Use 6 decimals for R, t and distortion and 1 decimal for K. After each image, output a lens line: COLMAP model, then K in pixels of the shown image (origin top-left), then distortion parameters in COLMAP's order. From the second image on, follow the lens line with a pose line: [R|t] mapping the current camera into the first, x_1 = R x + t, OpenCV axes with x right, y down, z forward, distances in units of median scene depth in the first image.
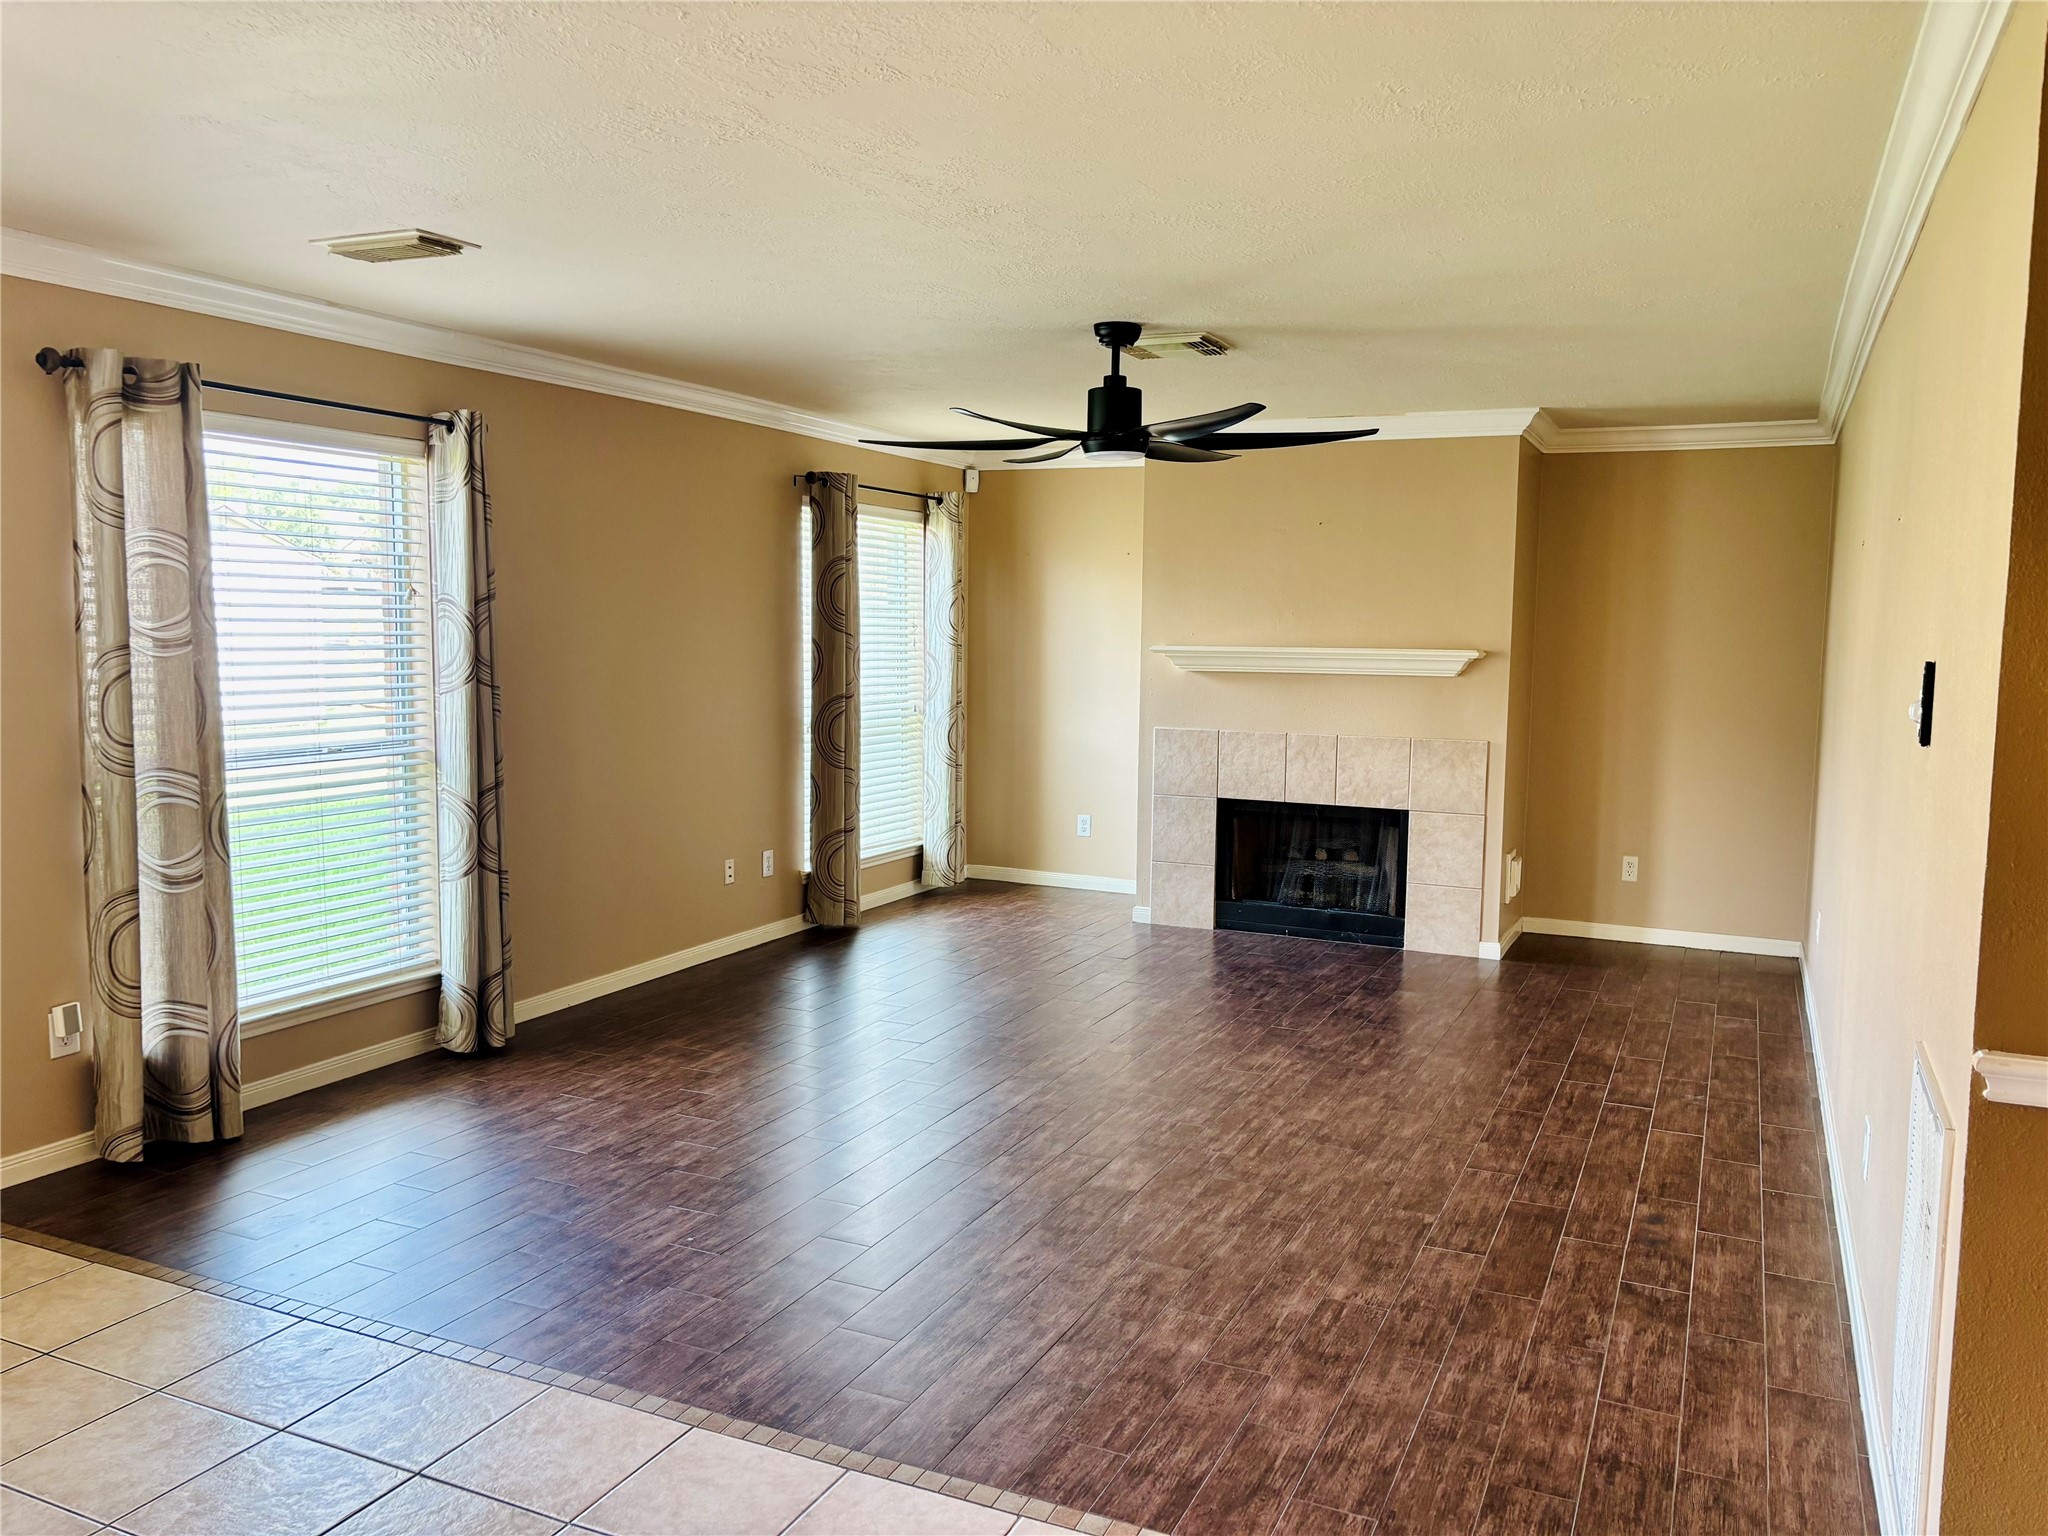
lens RADIAL K [[1540.9, 0, 1024.0], [0, 1540.9, 768.0], [0, 0, 1]] dist [0.041632, -0.059864]
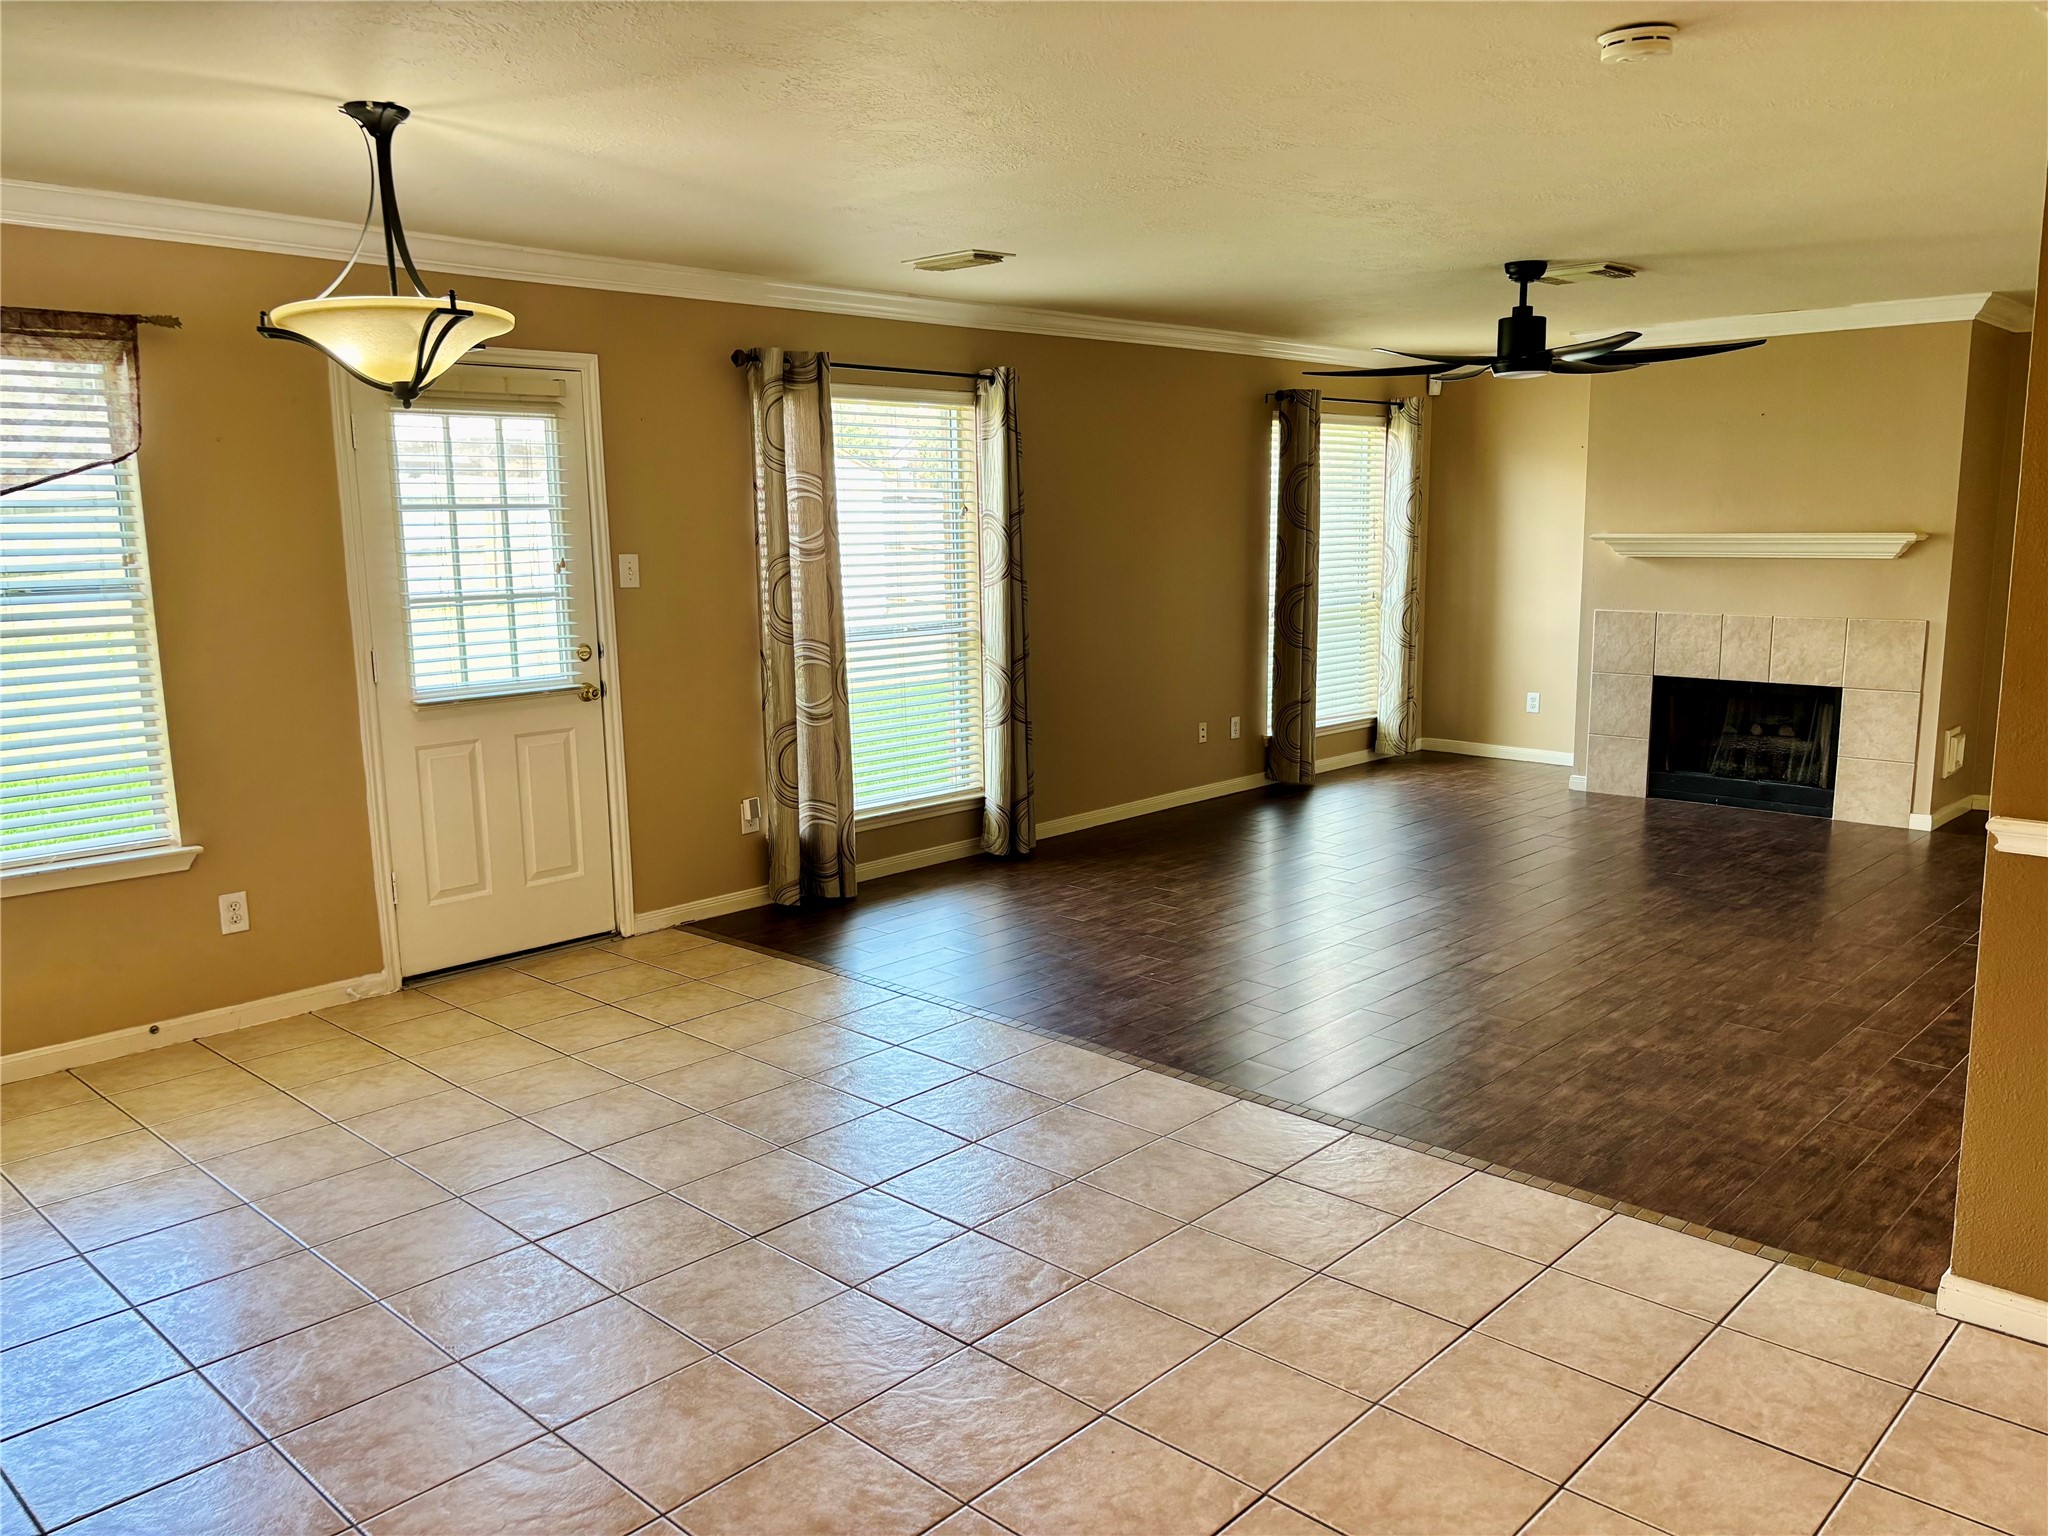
lens RADIAL K [[1540.3, 0, 1028.6], [0, 1540.3, 831.4], [0, 0, 1]] dist [0.108022, -0.203464]
pose [[0.947230, 0.039243, -0.318145, 0.095629], [-0.005087, 0.994193, 0.107488, 0.019359], [0.320515, -0.100197, 0.941929, -0.276264]]
